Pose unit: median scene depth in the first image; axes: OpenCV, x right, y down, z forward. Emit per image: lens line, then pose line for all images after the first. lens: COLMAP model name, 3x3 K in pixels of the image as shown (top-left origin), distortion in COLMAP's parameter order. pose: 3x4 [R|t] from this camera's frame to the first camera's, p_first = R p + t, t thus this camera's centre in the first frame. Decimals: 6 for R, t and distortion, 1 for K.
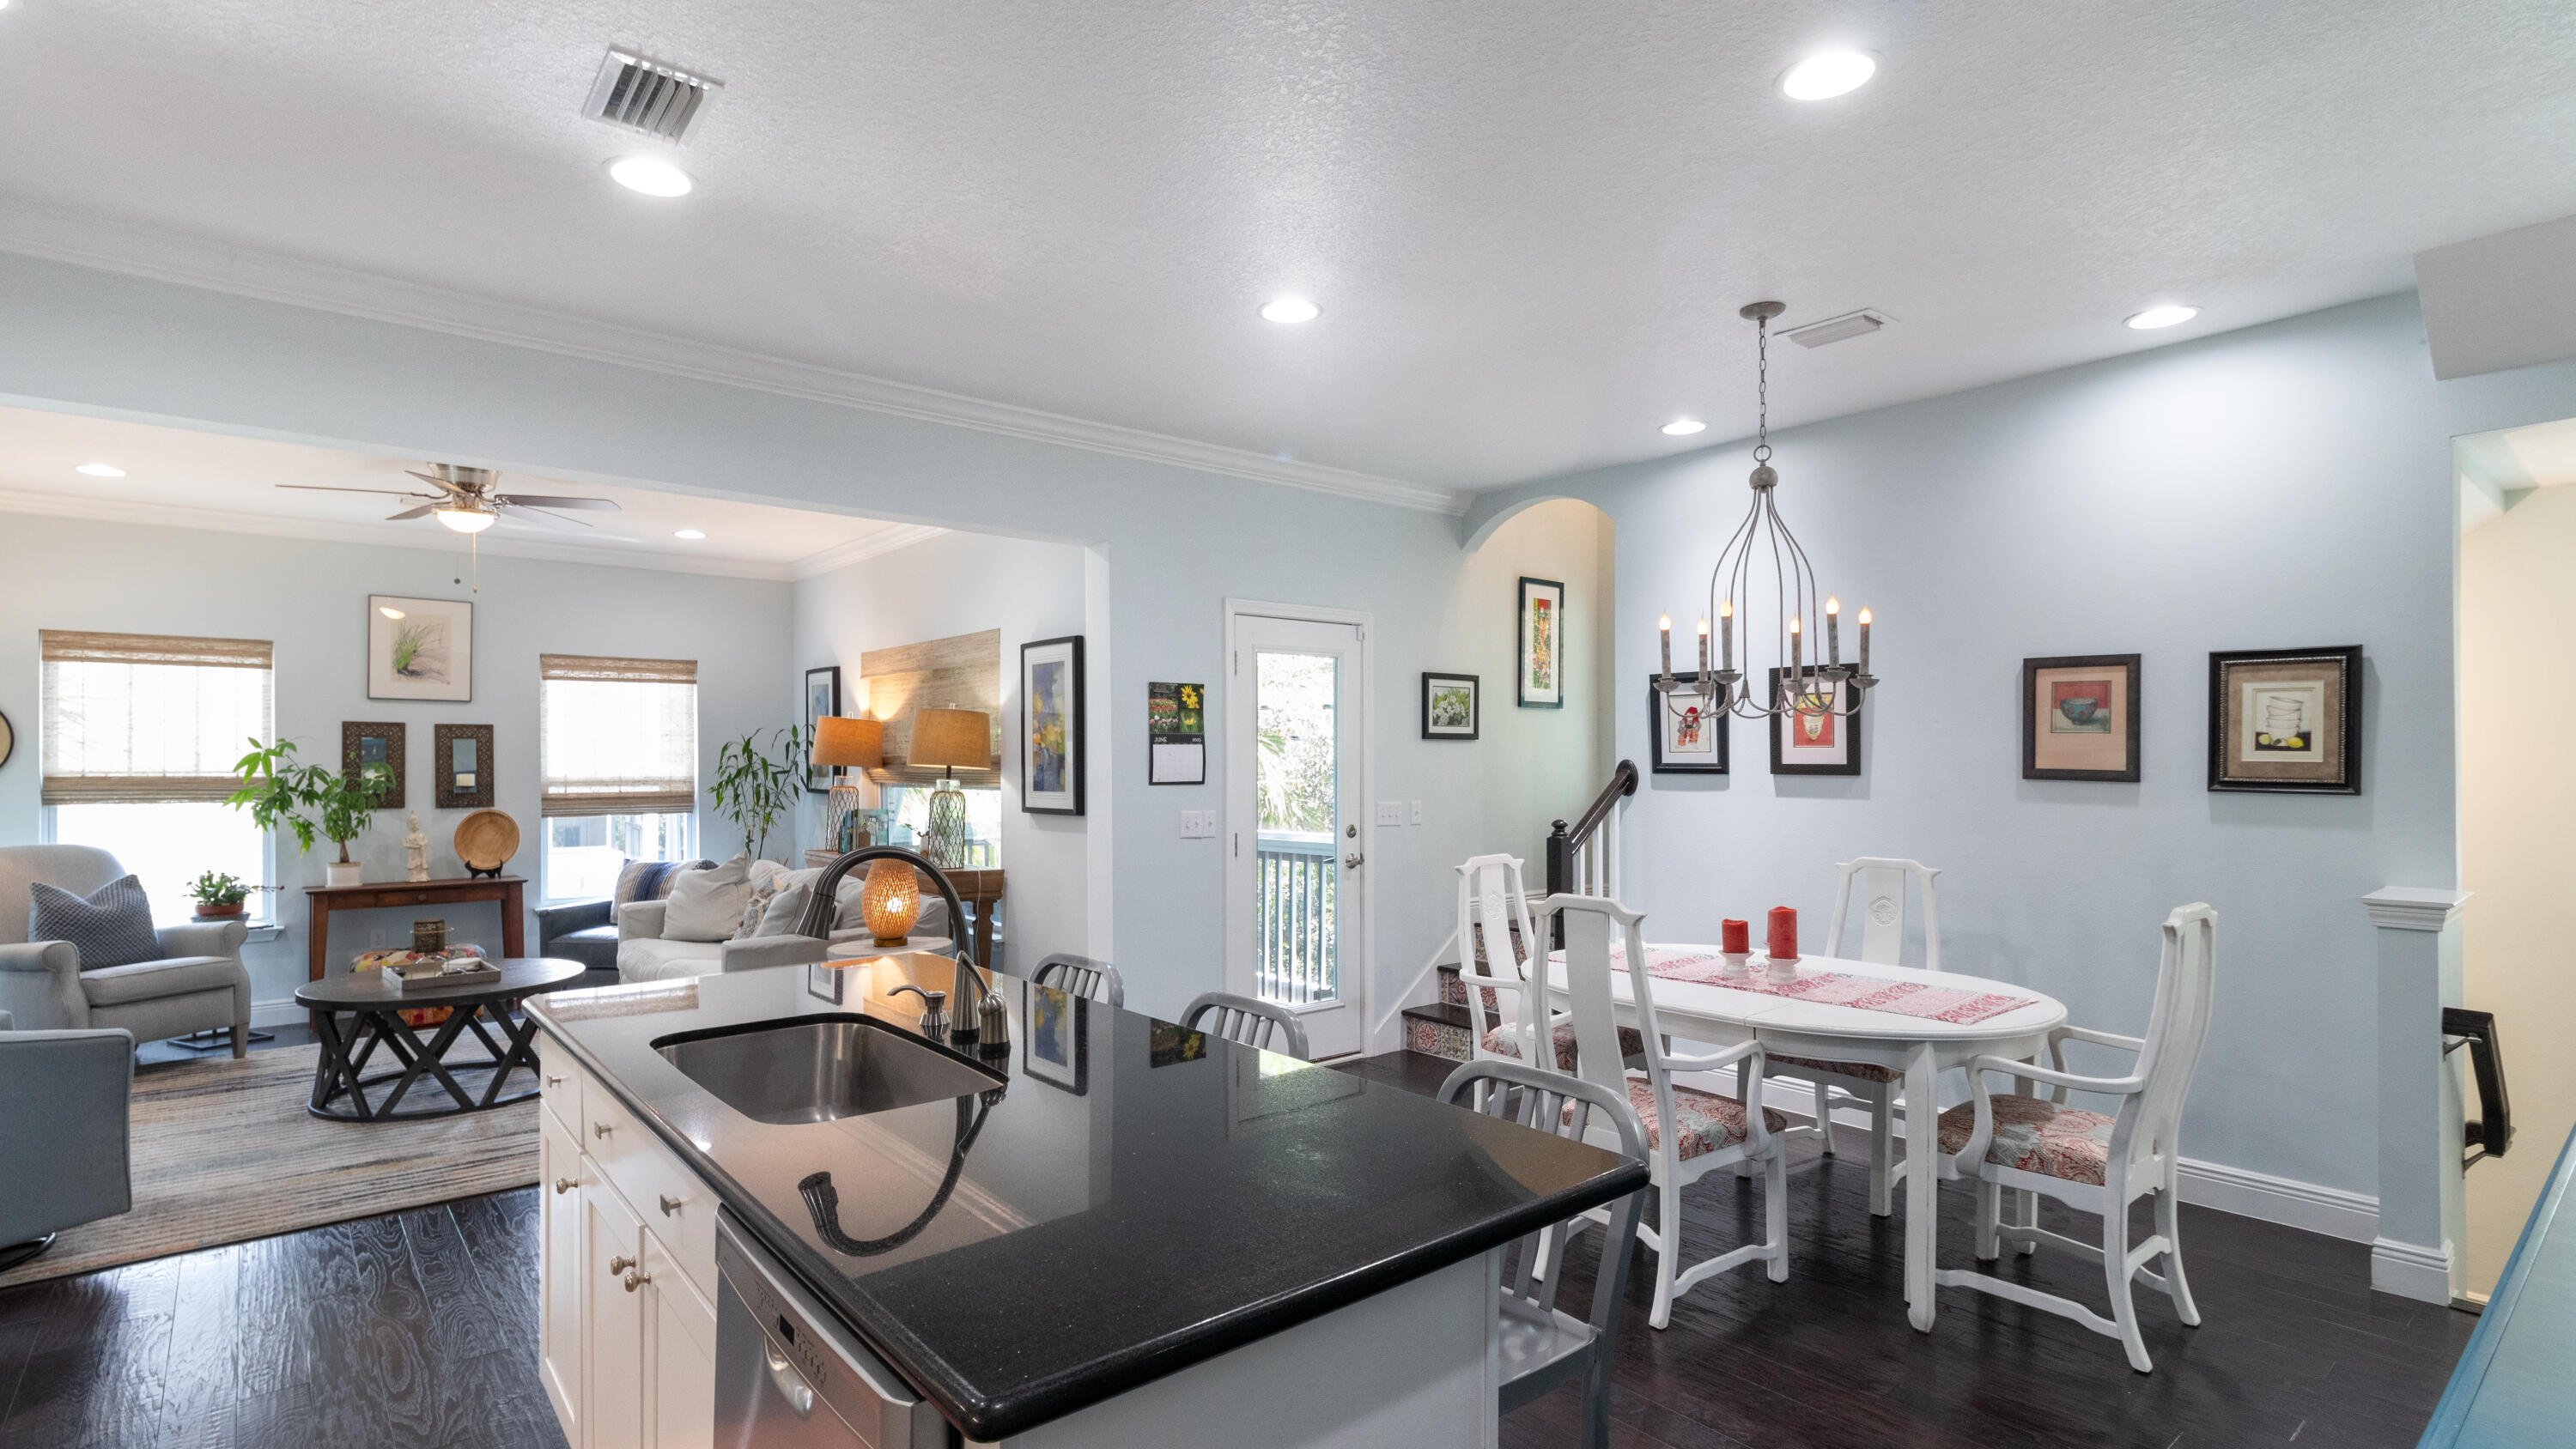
lens RADIAL K [[1252.7, 0, 1285.0], [0, 1252.7, 758.6], [0, 0, 1]] dist [0.003826, 0.001821]
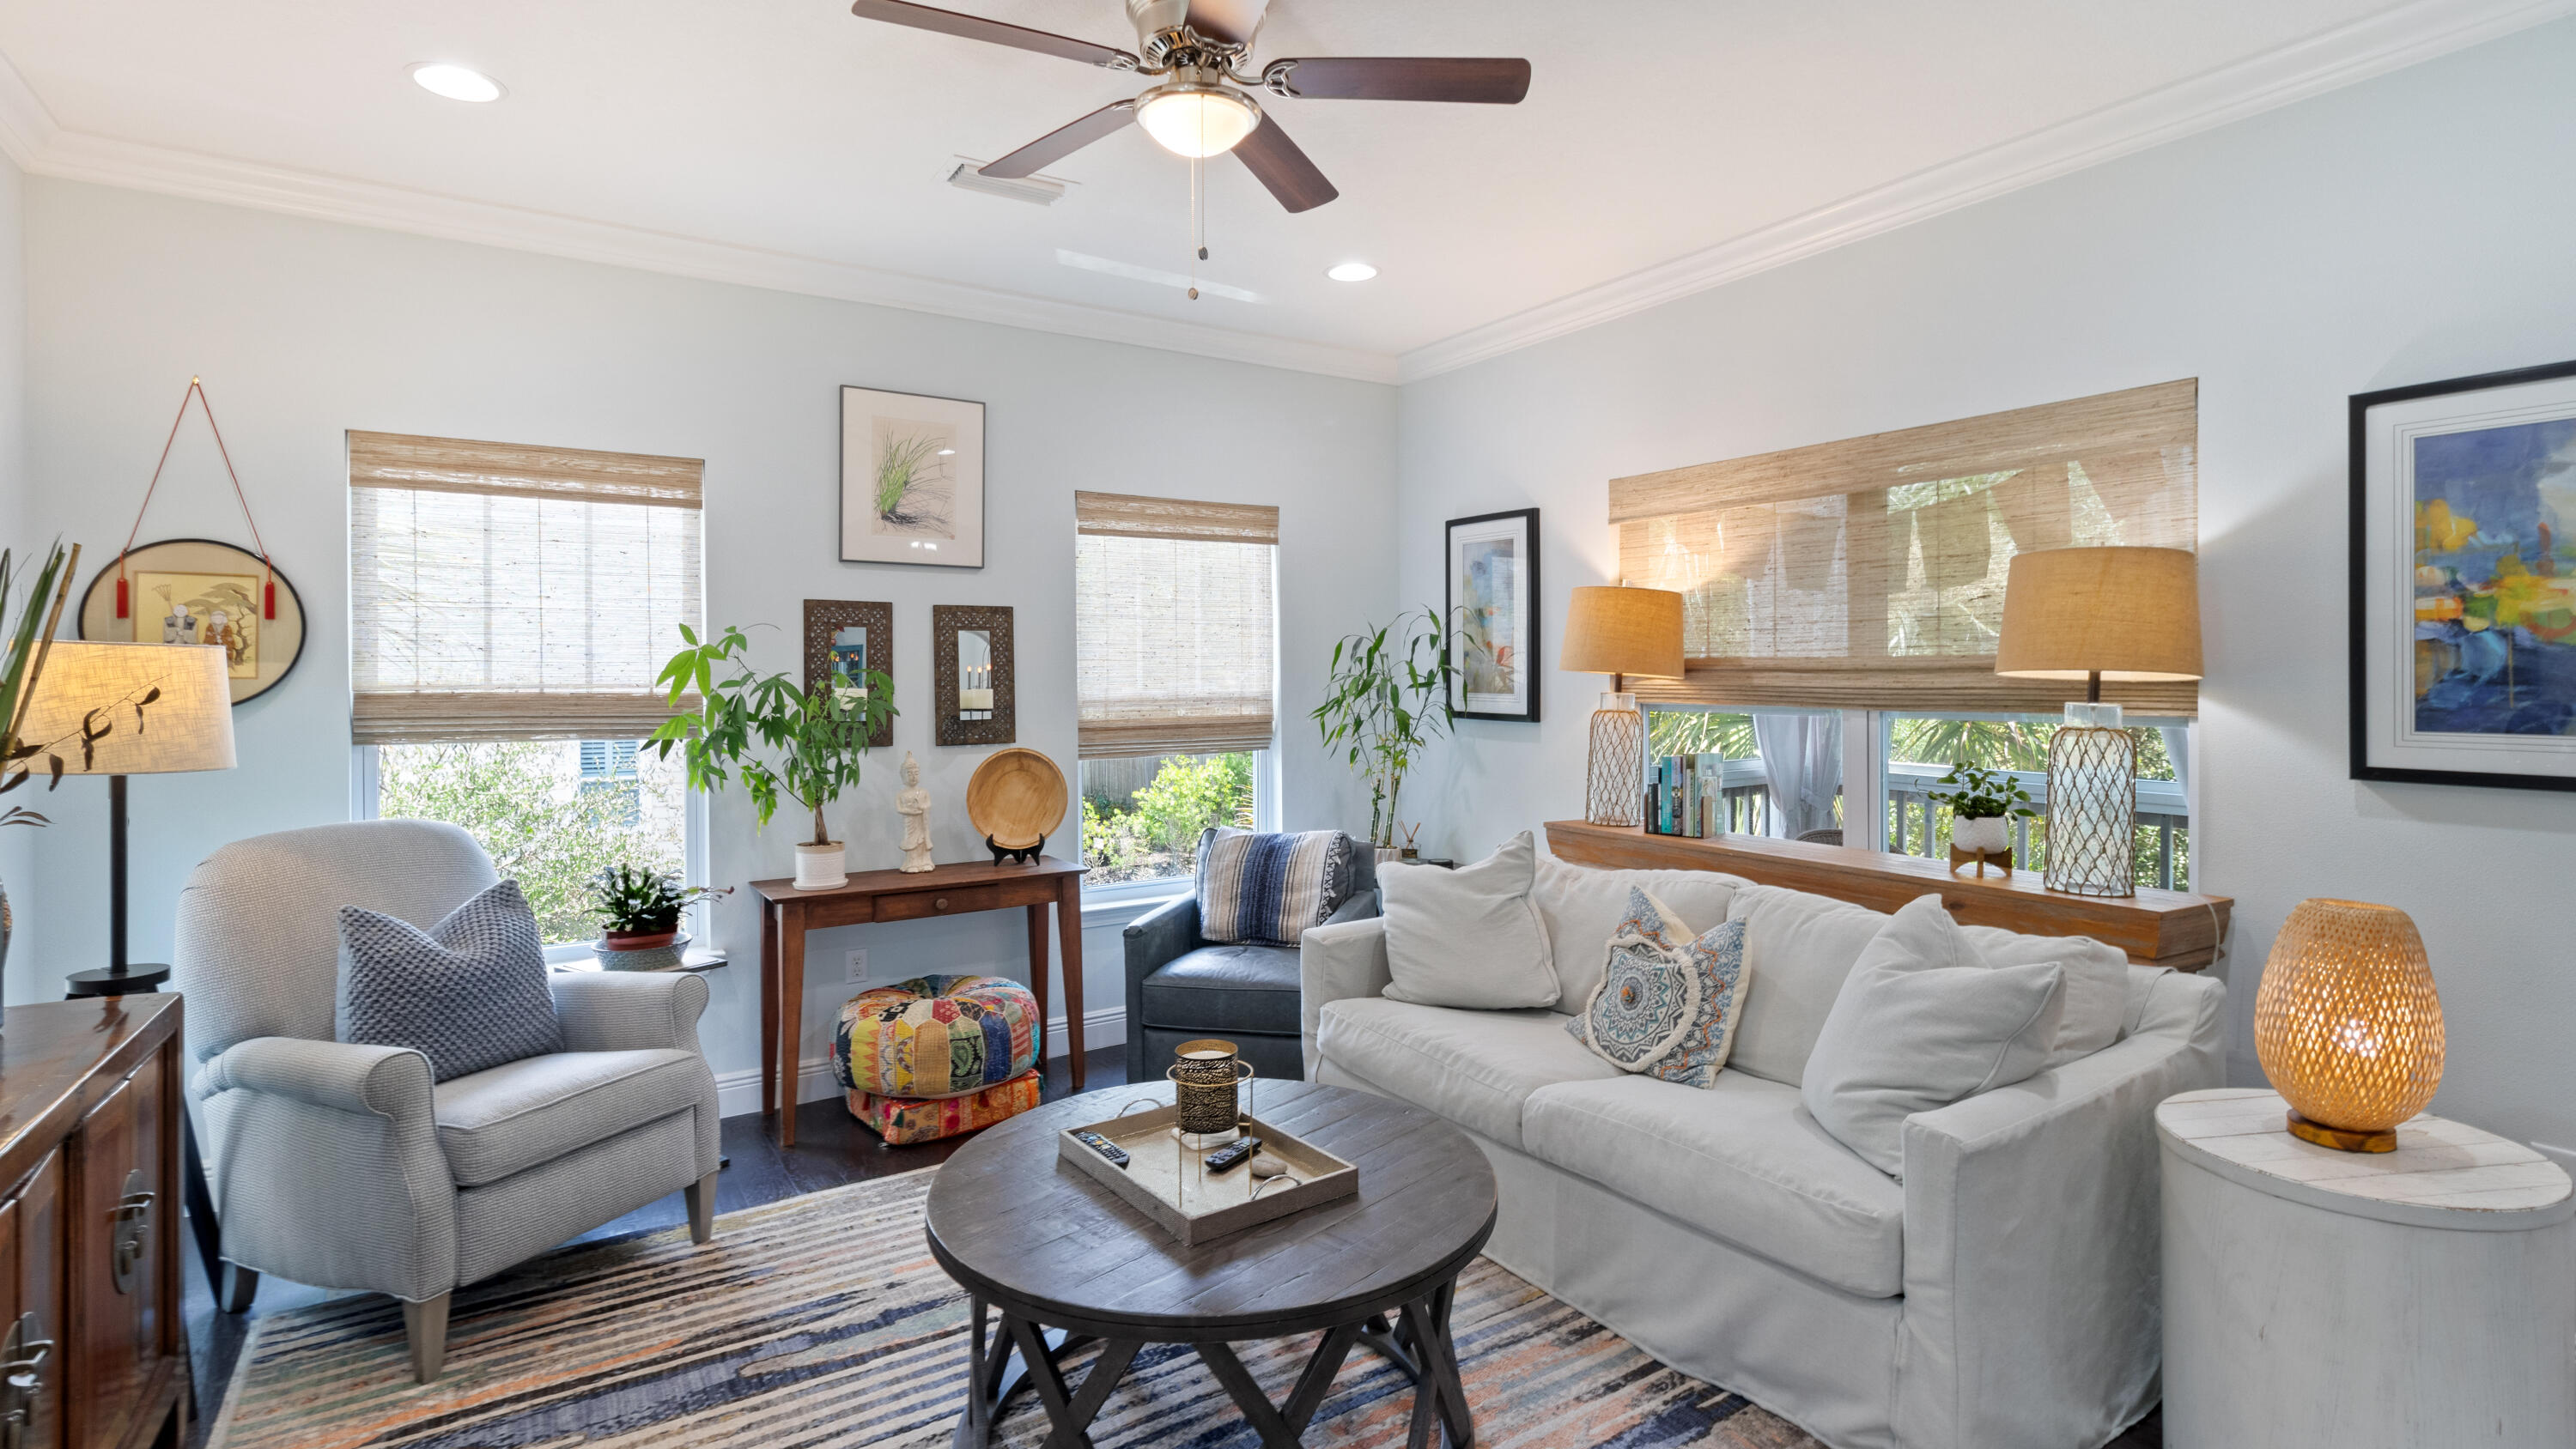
lens RADIAL K [[1252.7, 0, 1301.5], [0, 1252.7, 678.4], [0, 0, 1]] dist [0.003826, 0.001821]
pose [[0.992894, -0.000322, -0.119001, -0.442454], [0.001242, 0.999970, 0.007658, 0.003053], [0.118995, -0.007751, 0.992865, 0.437642]]
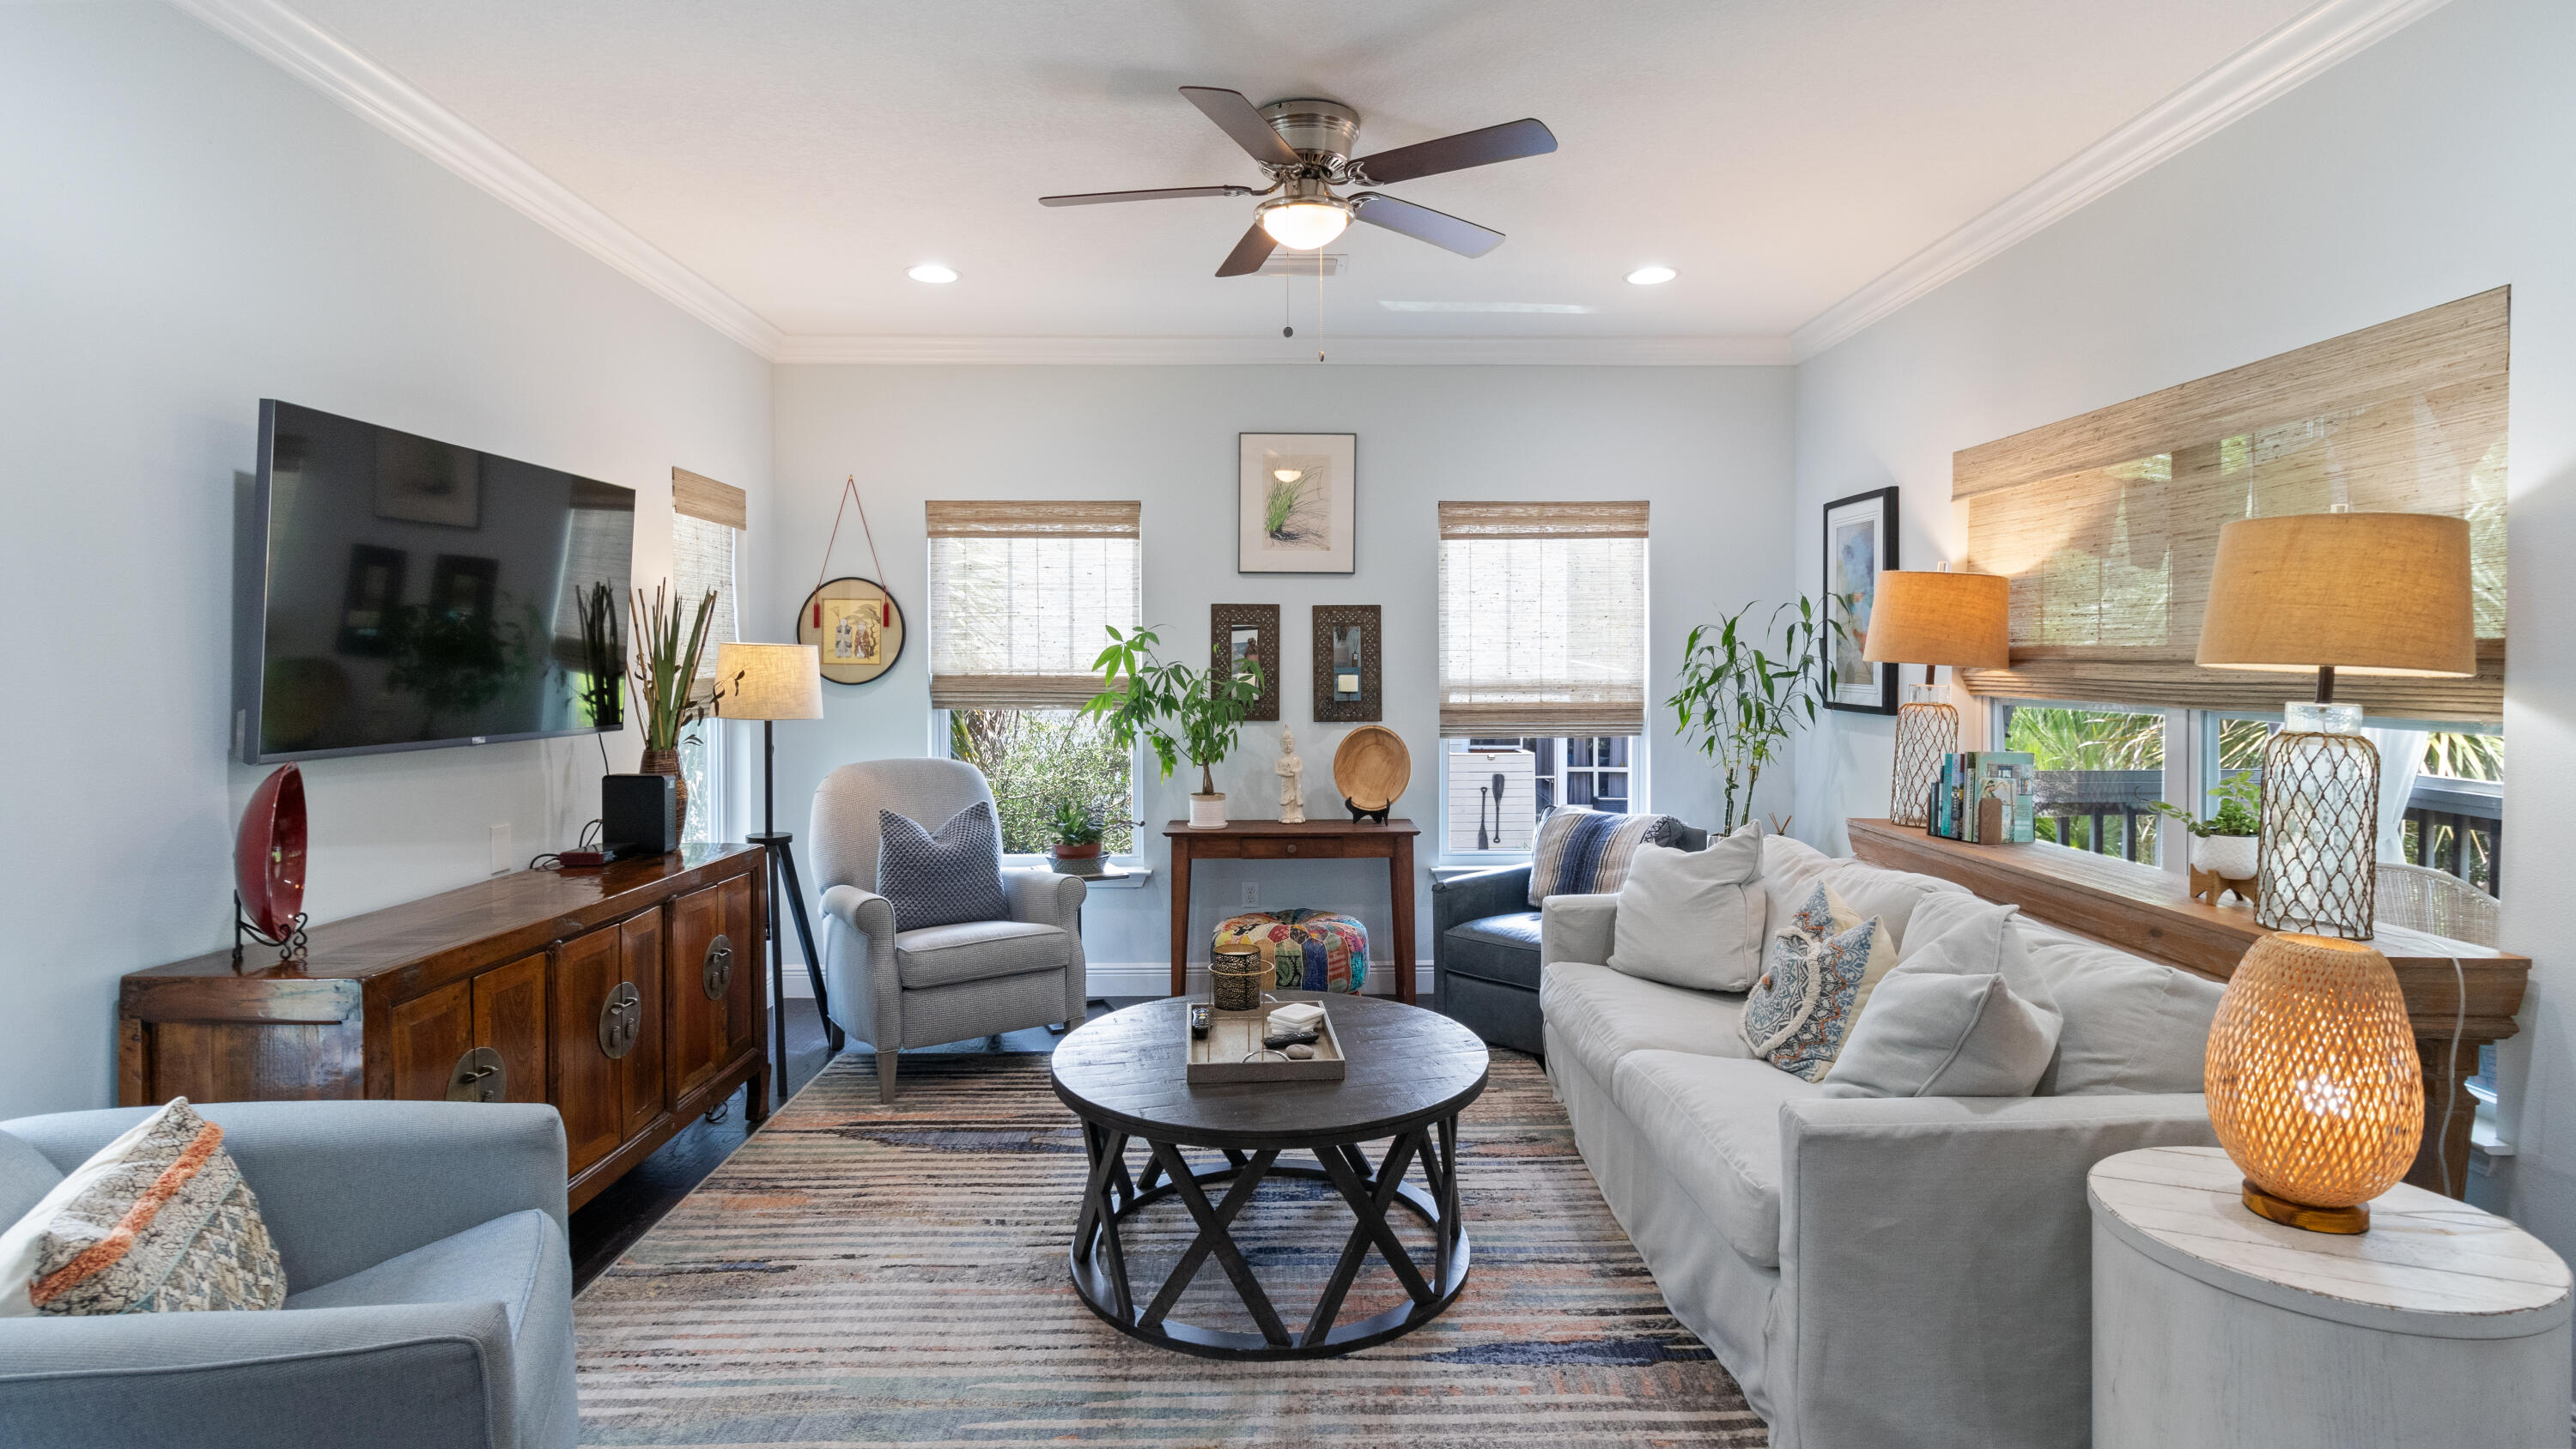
lens RADIAL K [[1252.7, 0, 1279.8], [0, 1252.7, 687.2], [0, 0, 1]] dist [0.003826, 0.001821]
pose [[0.774920, 0.014487, -0.631893, -0.238879], [0.001677, 0.999687, 0.024975, 0.001457], [0.632057, -0.020414, 0.774653, 0.435880]]
